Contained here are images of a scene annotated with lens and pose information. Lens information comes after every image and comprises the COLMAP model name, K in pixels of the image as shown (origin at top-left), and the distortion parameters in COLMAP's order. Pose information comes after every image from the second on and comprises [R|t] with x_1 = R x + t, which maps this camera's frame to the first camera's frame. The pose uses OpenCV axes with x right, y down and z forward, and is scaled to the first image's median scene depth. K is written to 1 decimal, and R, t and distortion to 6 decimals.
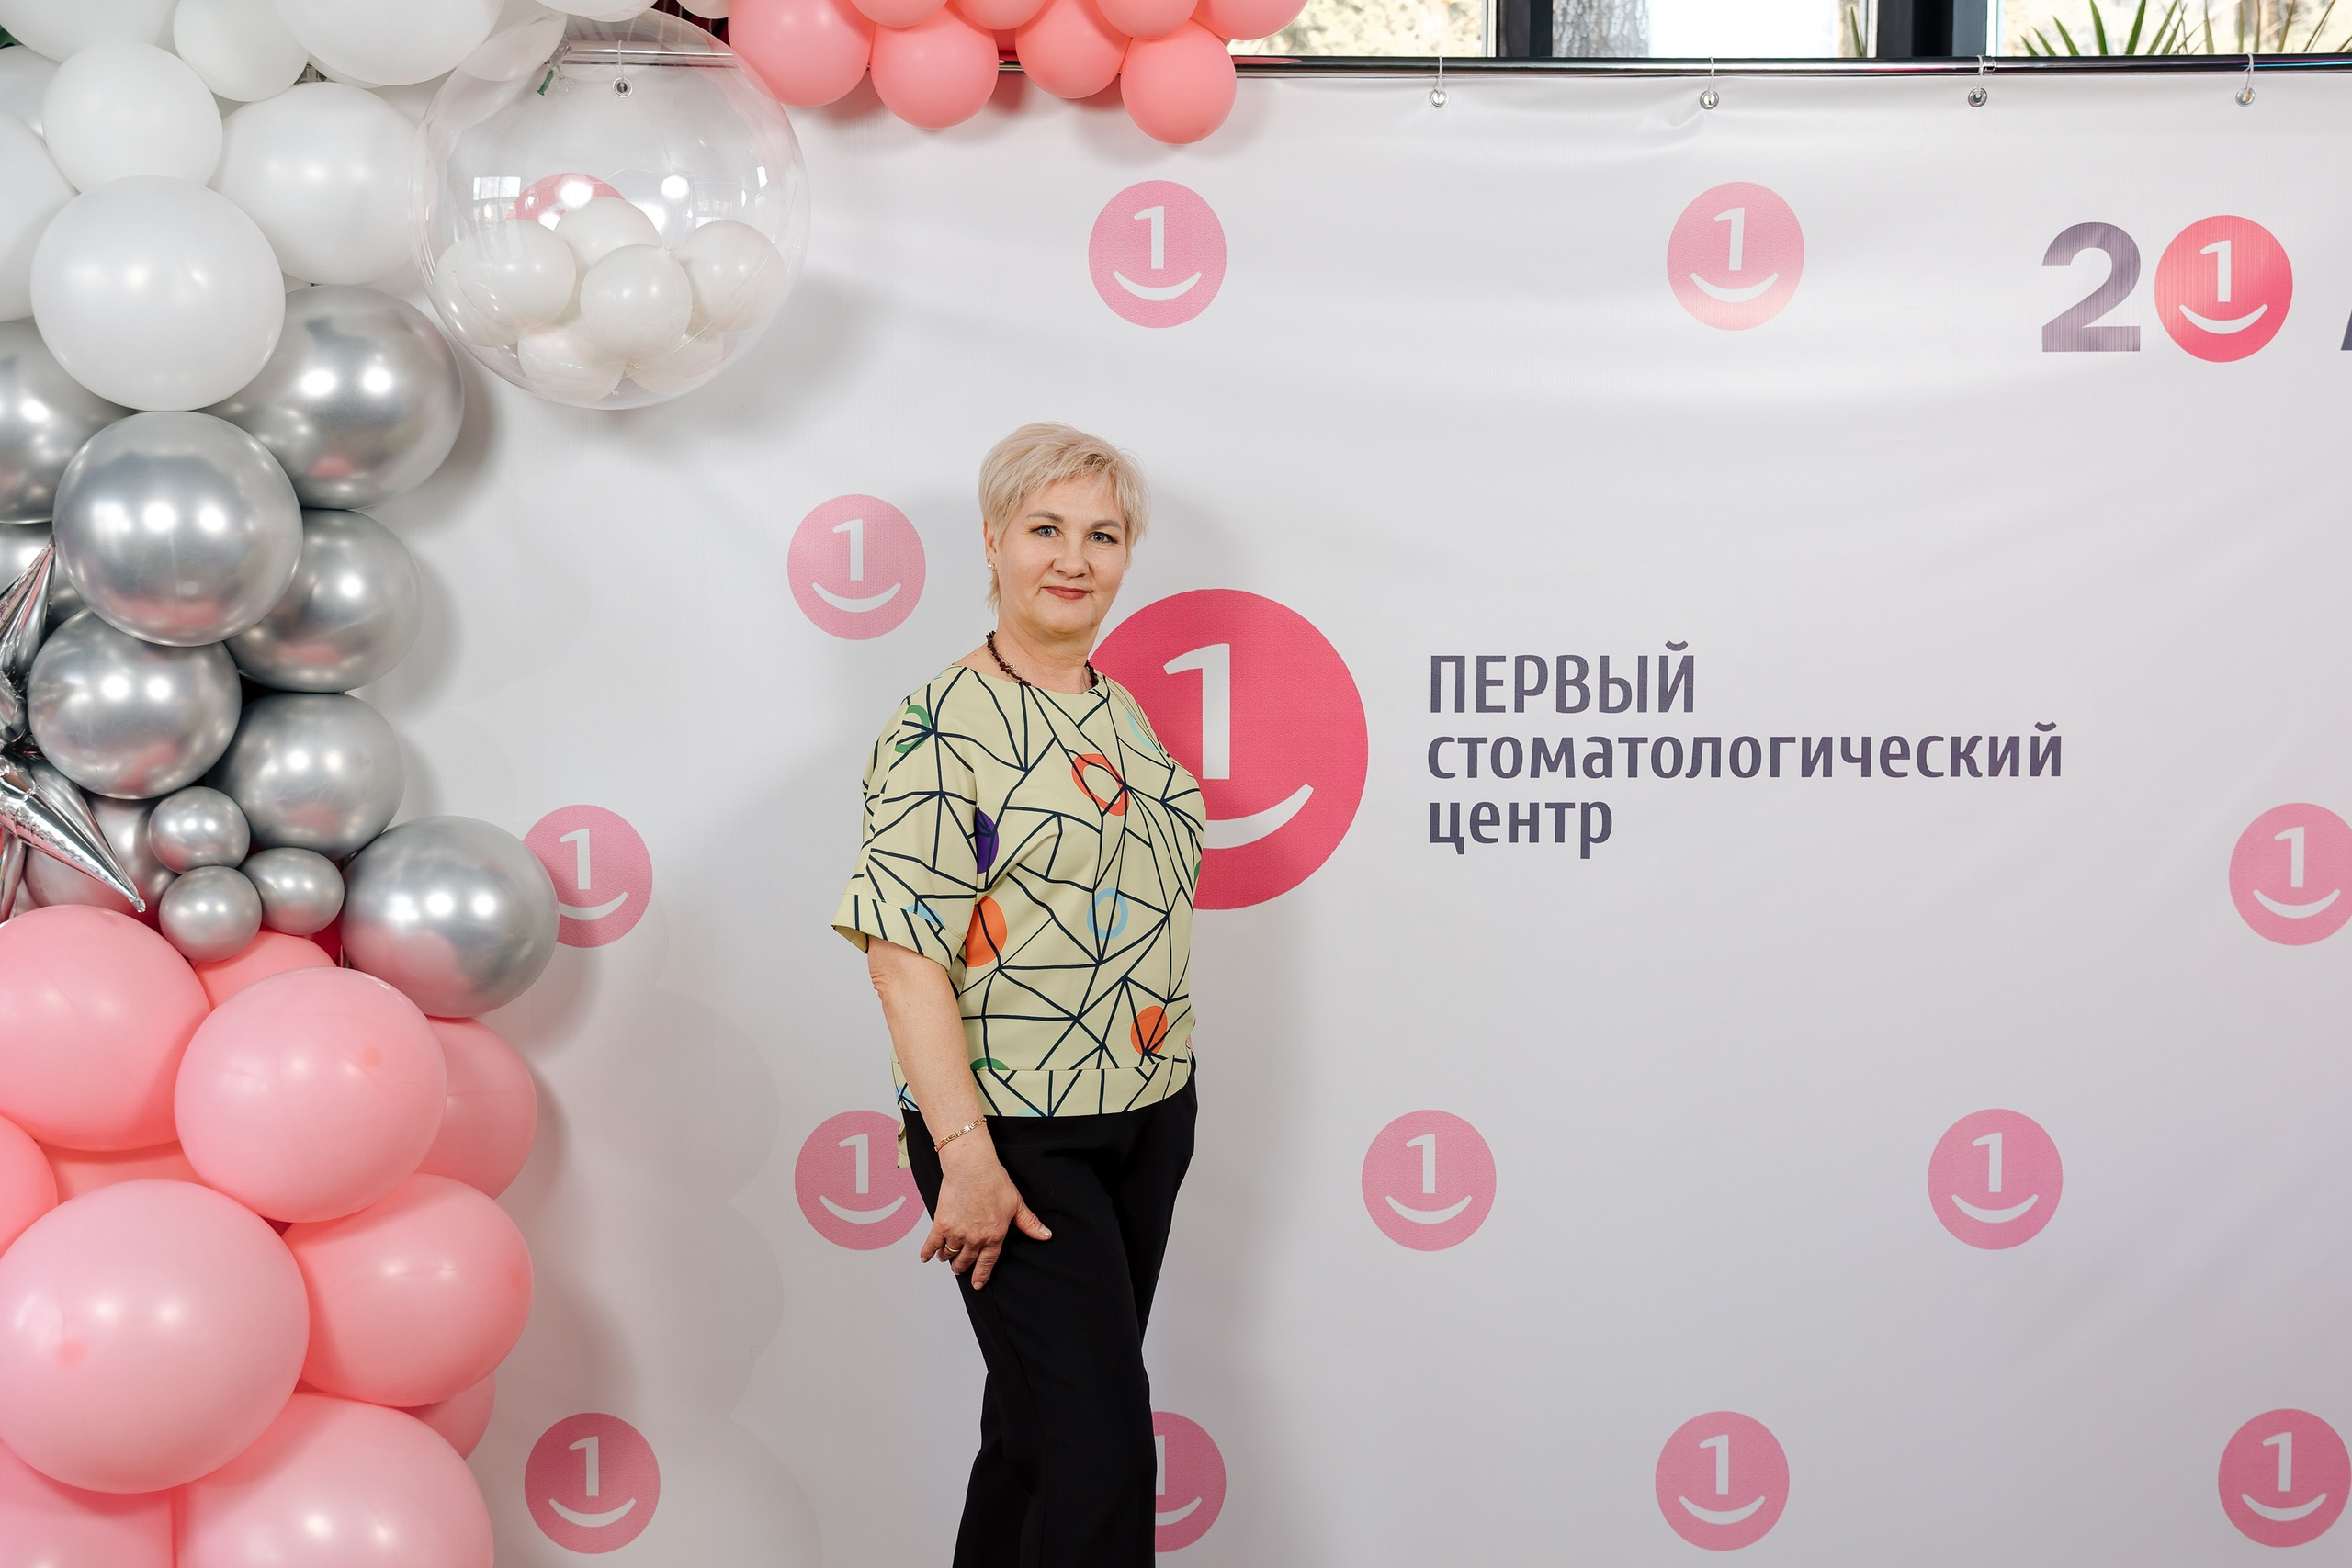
lens RADIAL K [[2506.6, 0, 1177.0], [0, 2506.6, 776.5], [0, 0, 1]] dist [0.024463, 0.006875]
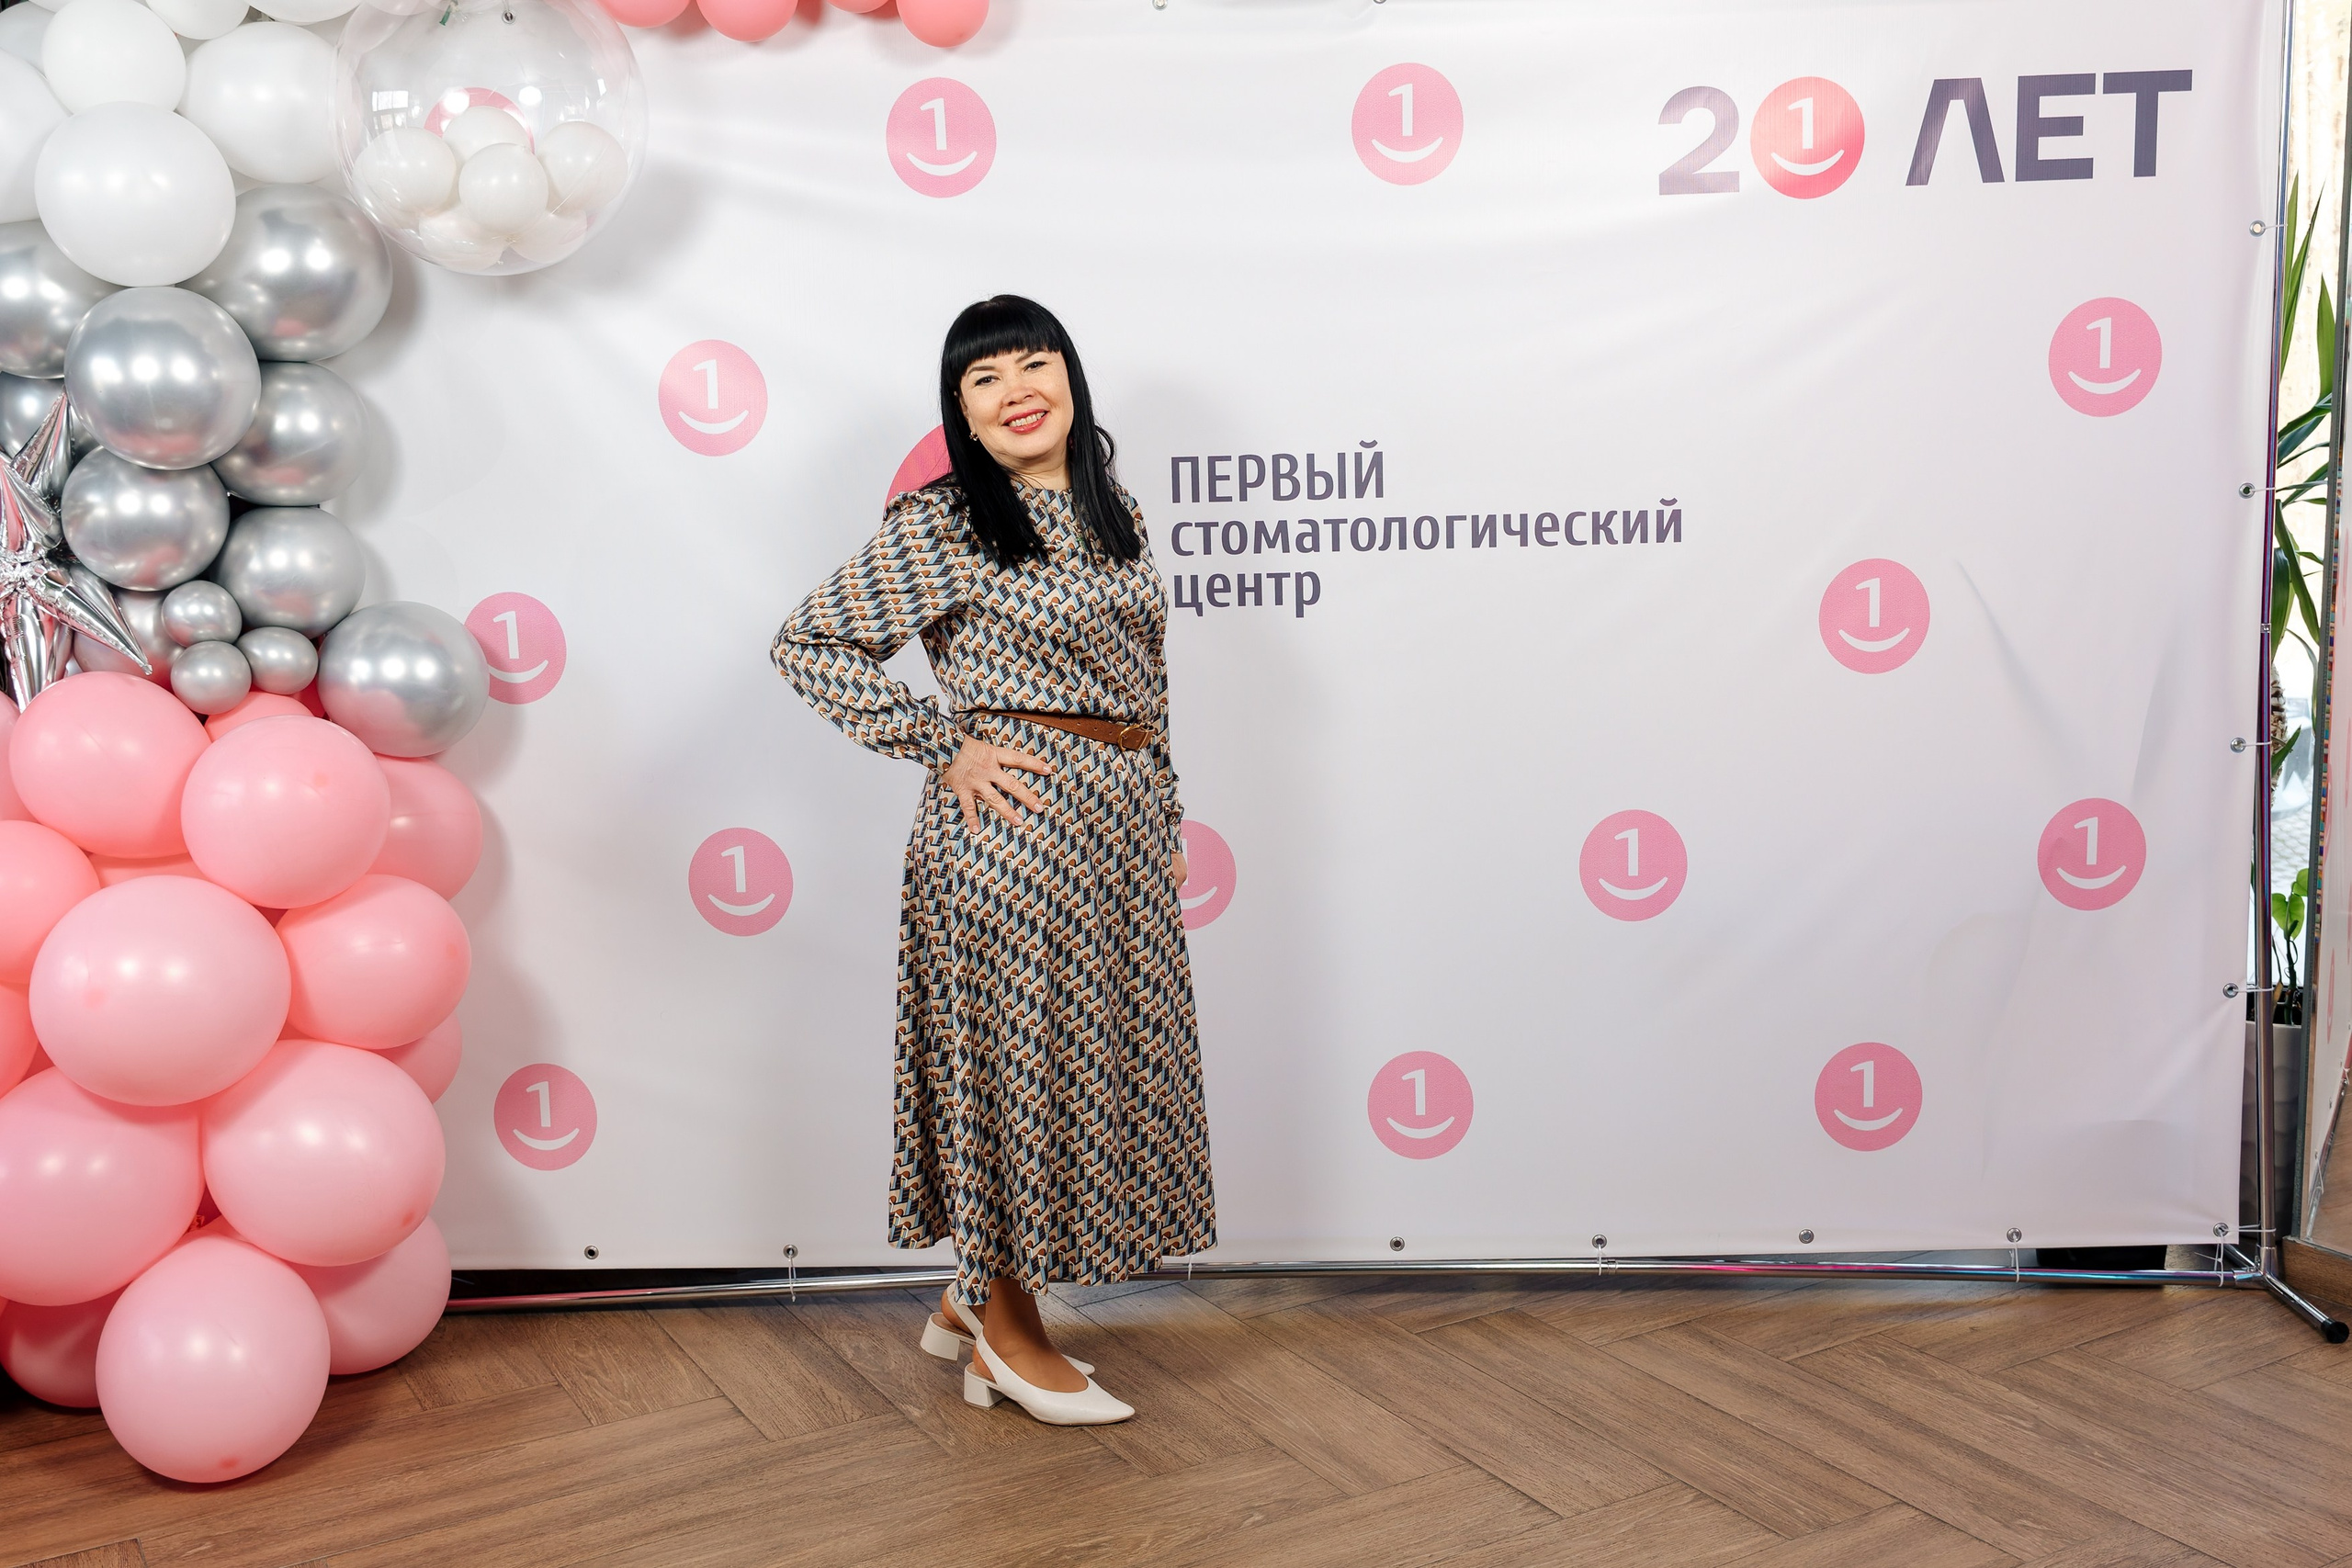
lens RADIAL K [[2206.7, 0, 1178.5], [0, 2206.7, 775.4], [0, 0, 1]] dist [0.015236, 0.000923]
pose [[0.998389, -0.018926, -0.053495, 0.160380], [0.022724, 0.997195, 0.071316, 0.031583], [0.051995, -0.072417, 0.996018, -0.108265]]
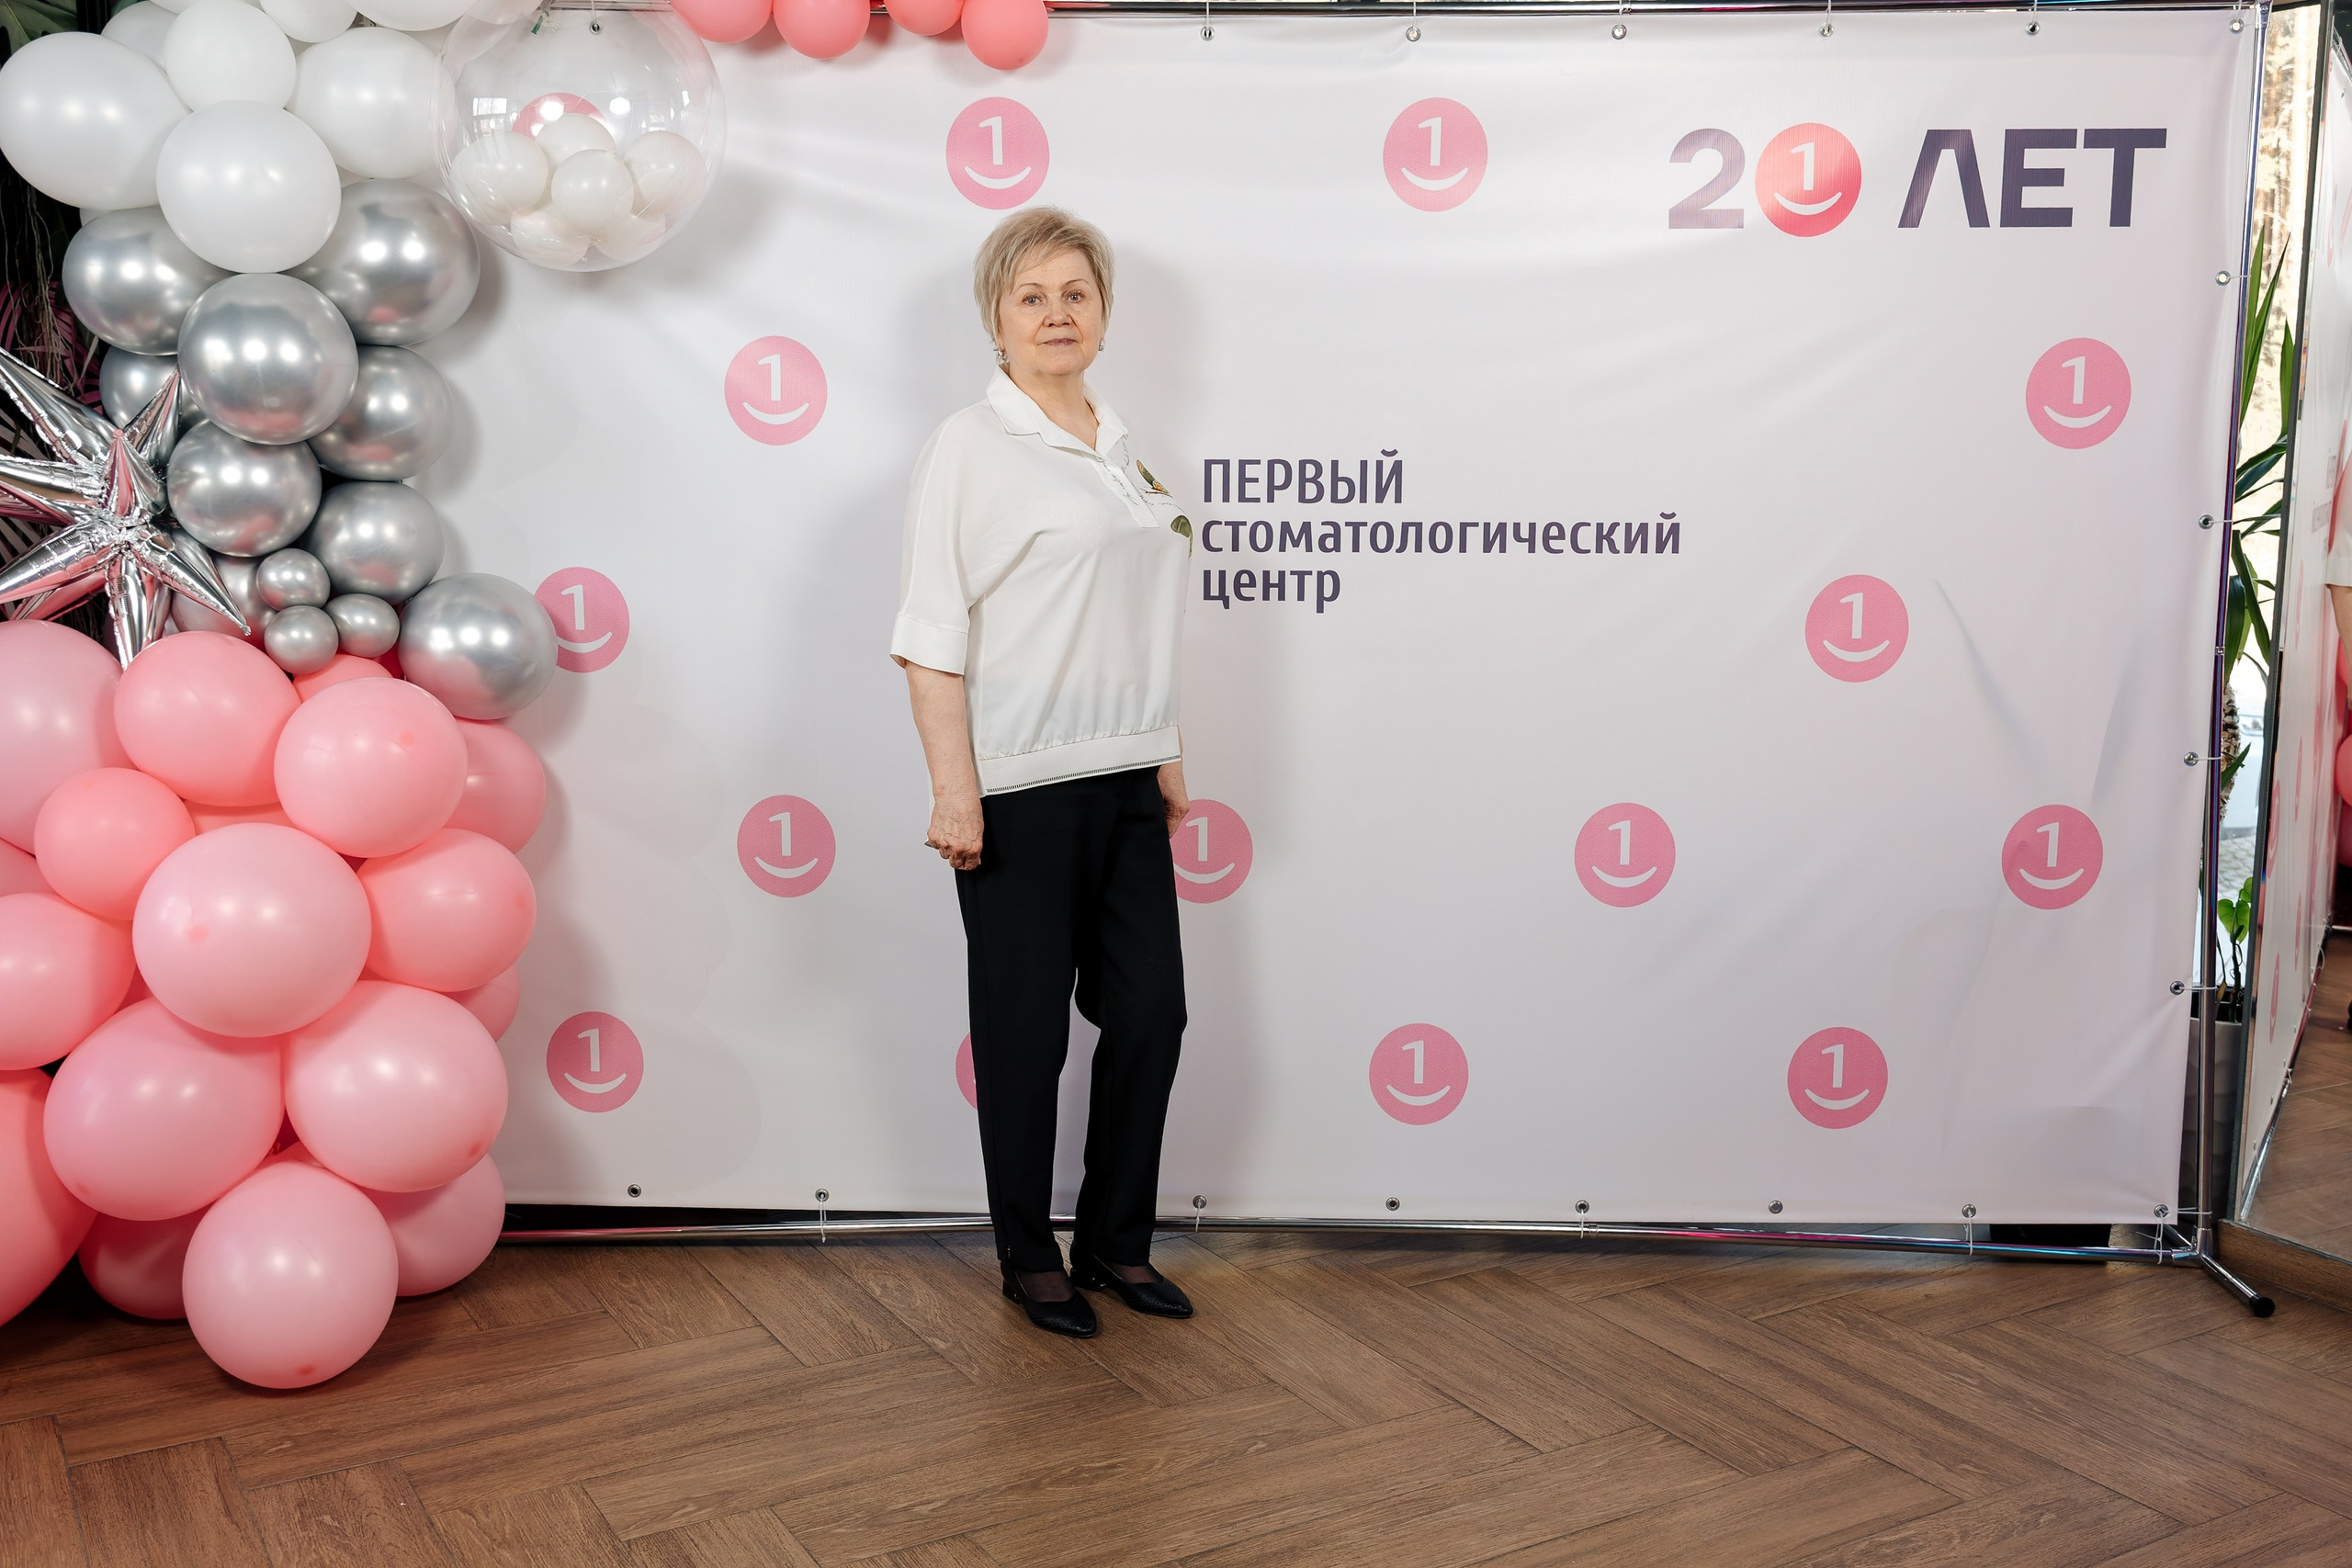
lens RADIAL K [[2222.6, 0, 1182.5], [0, 2222.6, 769.6], [0, 0, 1]] dist [0.007903, 0.009465]
pose [[0.998935, 0.010805, -0.044855, 0.144207], [-0.007375, 0.997085, 0.075947, 0.026582], [0.045545, -0.075535, 0.996102, -0.190247]]
